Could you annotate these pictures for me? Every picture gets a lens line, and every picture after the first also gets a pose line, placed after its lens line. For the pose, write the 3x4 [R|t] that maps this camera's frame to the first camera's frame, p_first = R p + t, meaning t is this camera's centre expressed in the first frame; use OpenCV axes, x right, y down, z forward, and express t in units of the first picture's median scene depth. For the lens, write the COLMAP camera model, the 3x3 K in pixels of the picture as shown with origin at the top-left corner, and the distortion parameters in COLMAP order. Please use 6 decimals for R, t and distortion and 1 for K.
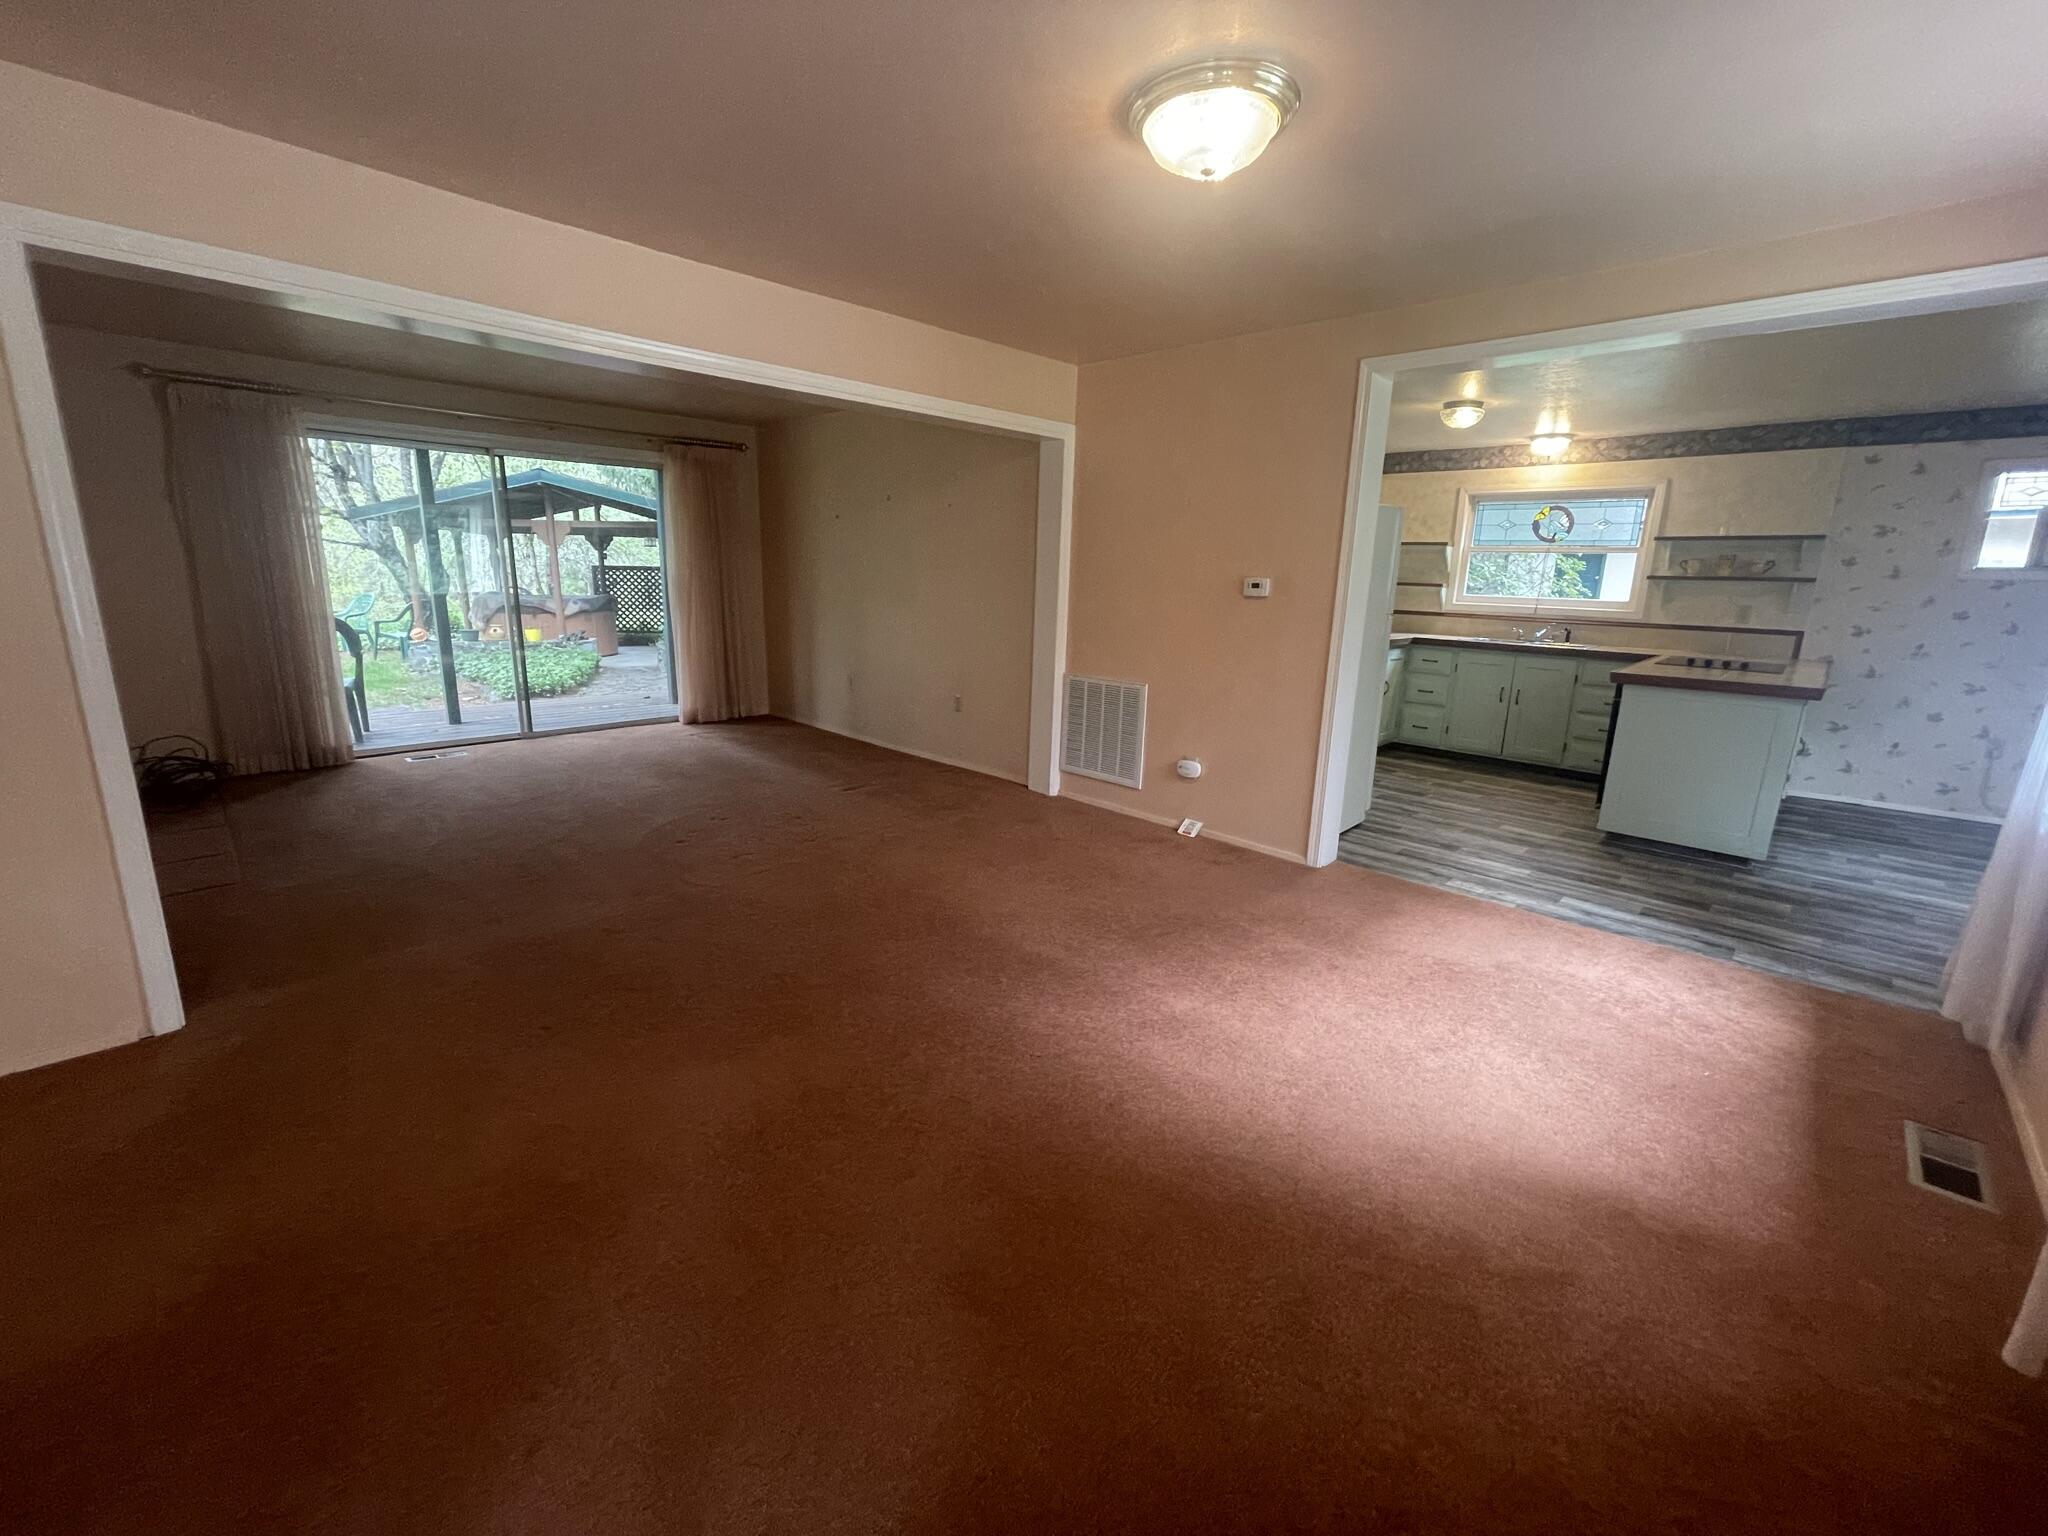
lens RADIAL K [[820.0, 0, 1014.8], [0, 820.0, 758.7], [0, 0, 1]] dist [-0.003717, 0.000027]
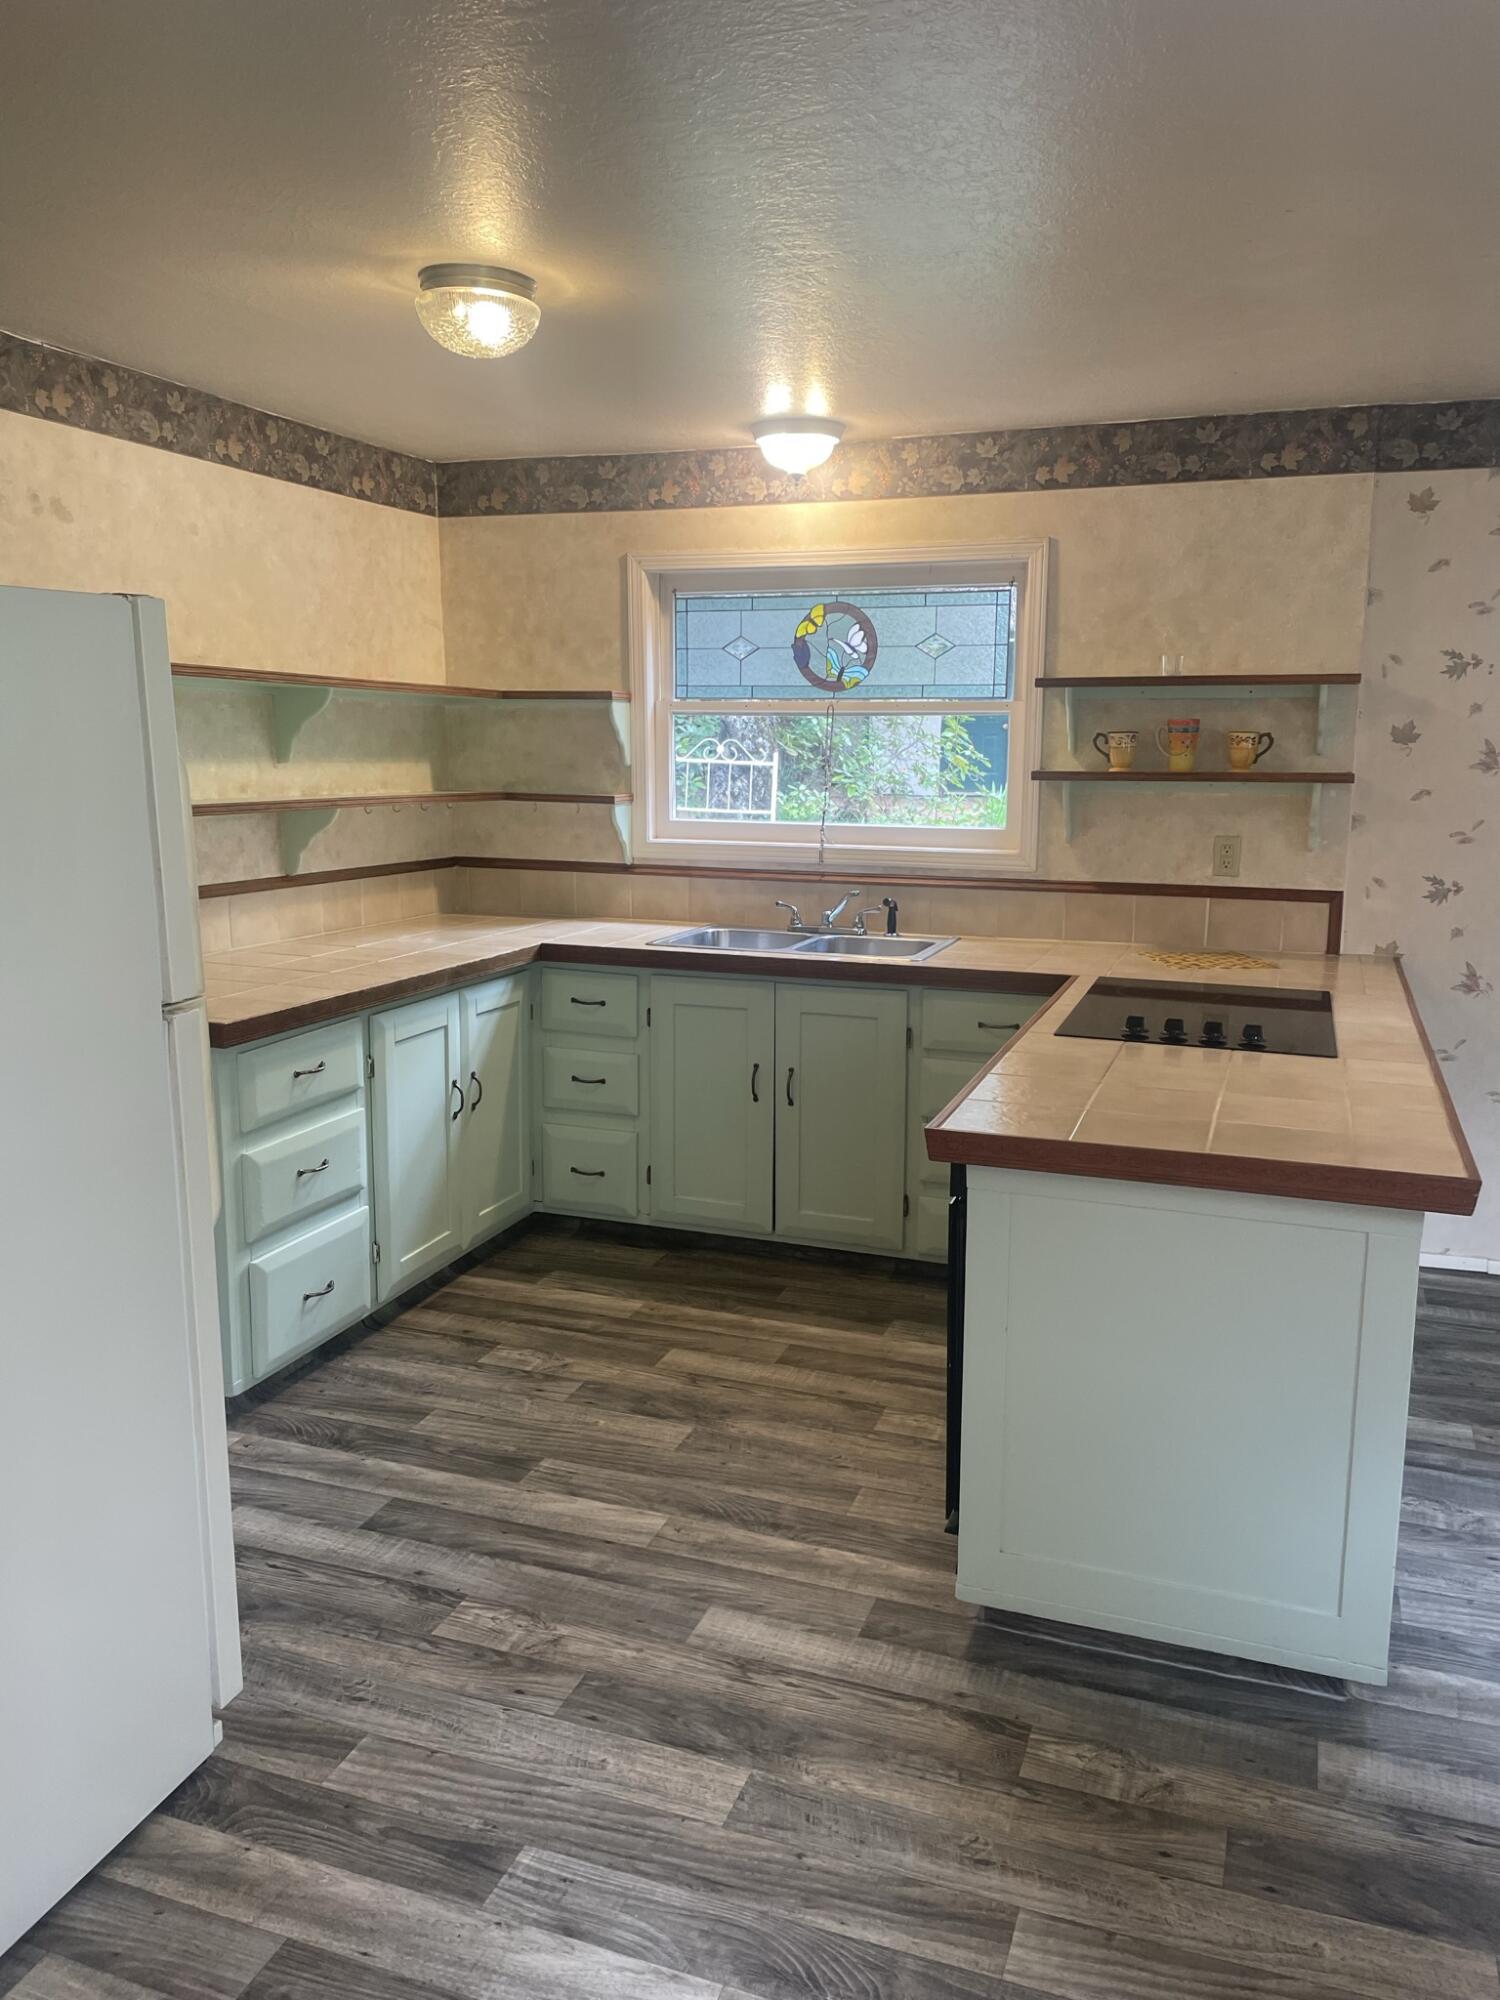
lens RADIAL K [[1493.8, 0, 750.4], [0, 1493.8, 1001.5], [0, 0, 1]] dist [0.078133, -0.094805]
pose [[0.908730, -0.093783, 0.406712, 0.318918], [0.108883, 0.993955, -0.014088, -0.111292], [-0.402932, 0.057086, 0.913448, 0.364041]]
